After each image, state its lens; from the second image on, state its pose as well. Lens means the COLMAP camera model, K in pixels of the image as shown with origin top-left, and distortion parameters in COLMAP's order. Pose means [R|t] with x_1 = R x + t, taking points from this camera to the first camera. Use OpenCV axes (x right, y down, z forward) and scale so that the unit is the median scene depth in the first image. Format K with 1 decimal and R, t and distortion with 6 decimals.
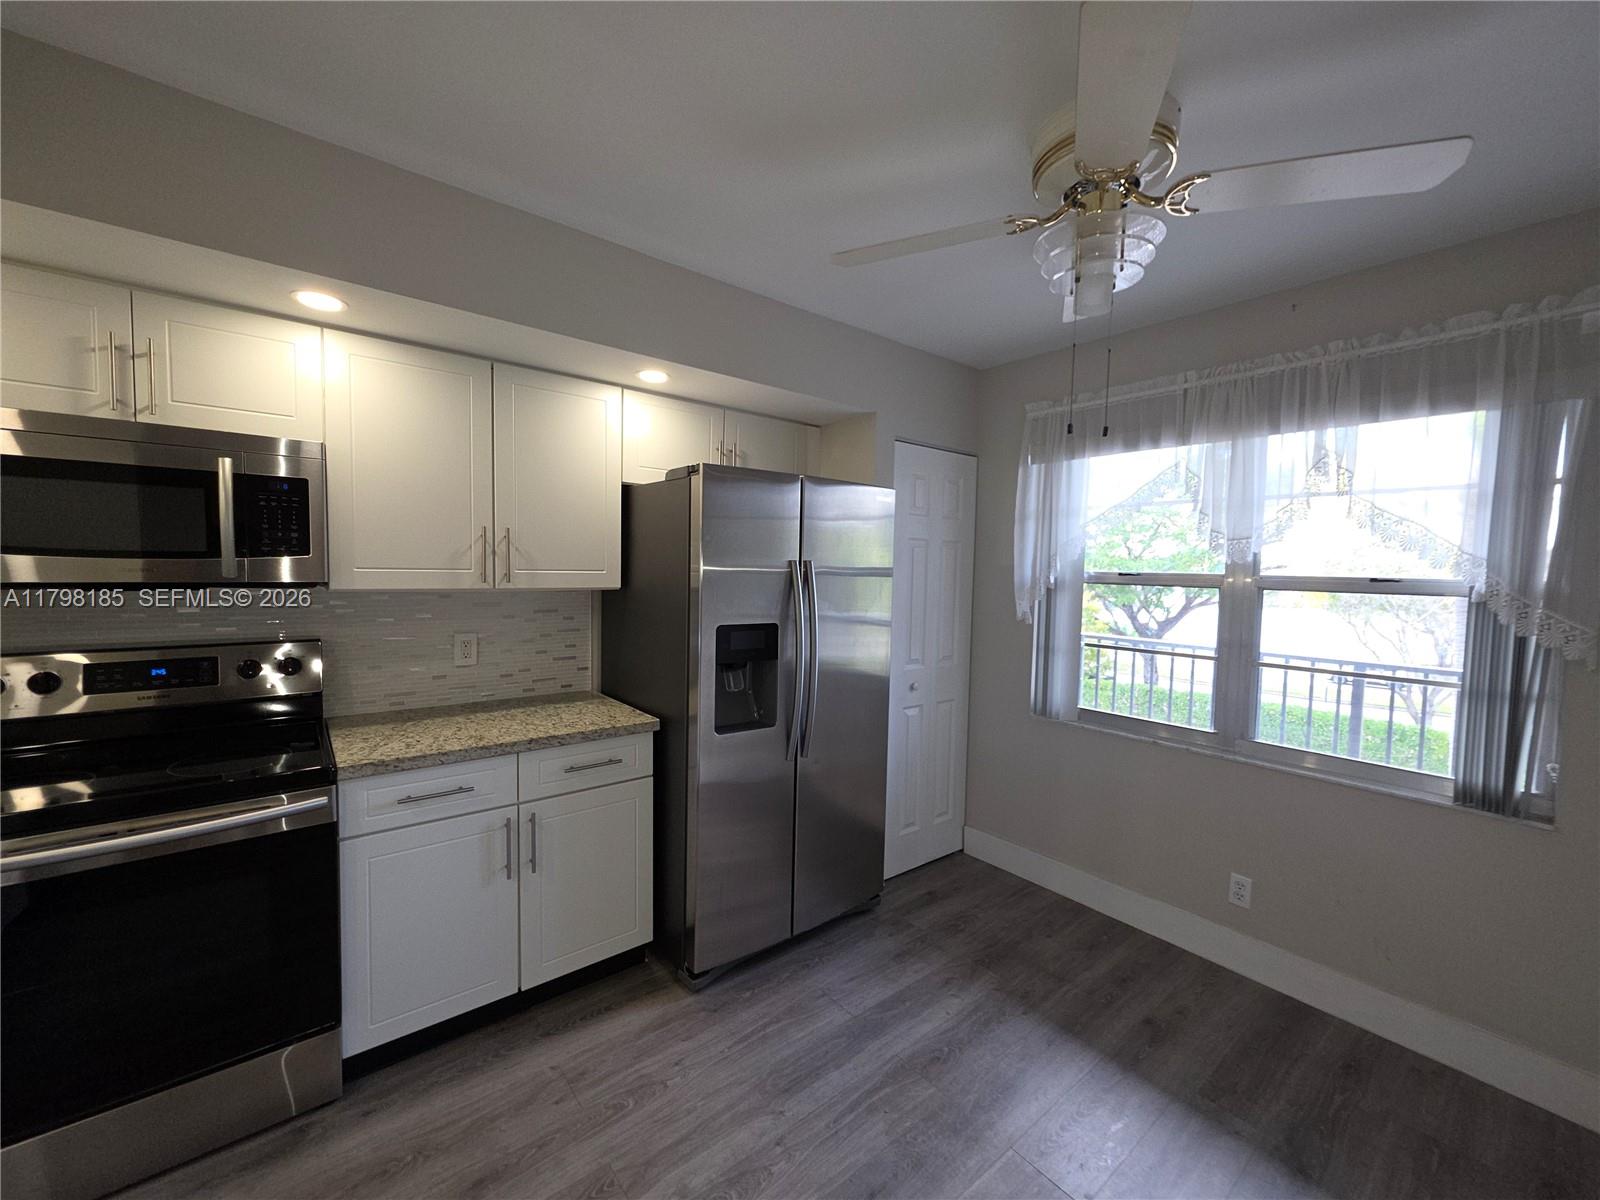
lens RADIAL K [[640.1, 0, 803.5], [0, 640.1, 601.5], [0, 0, 1]] dist [0.005990, -0.000482]
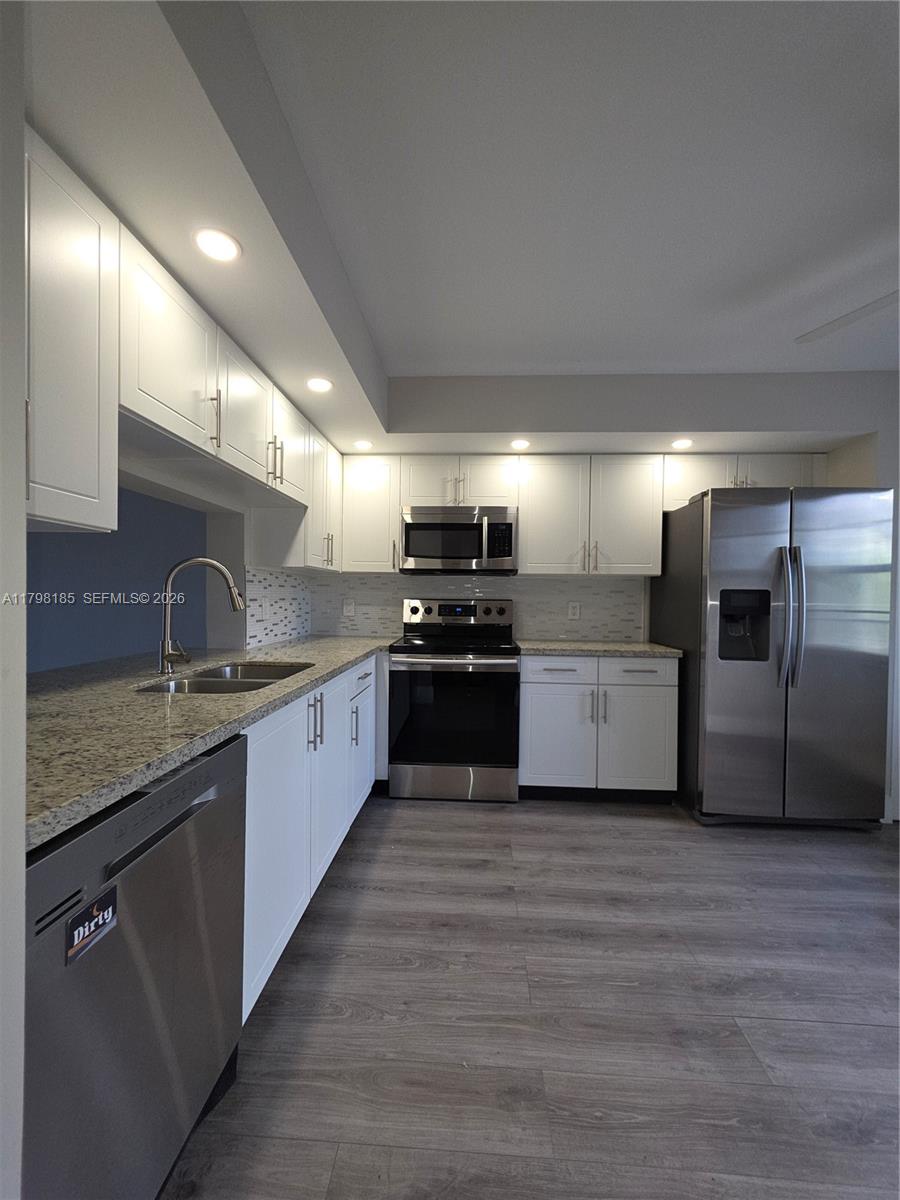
lens RADIAL K [[480.1, 0, 448.0], [0, 480.1, 603.4], [0, 0, 1]] dist [0.005990, -0.000482]
pose [[0.737527, -0.002476, -0.675313, 0.167624], [-0.036790, 0.998361, -0.043839, 0.146813], [0.674315, 0.057177, 0.736227, -0.318317]]
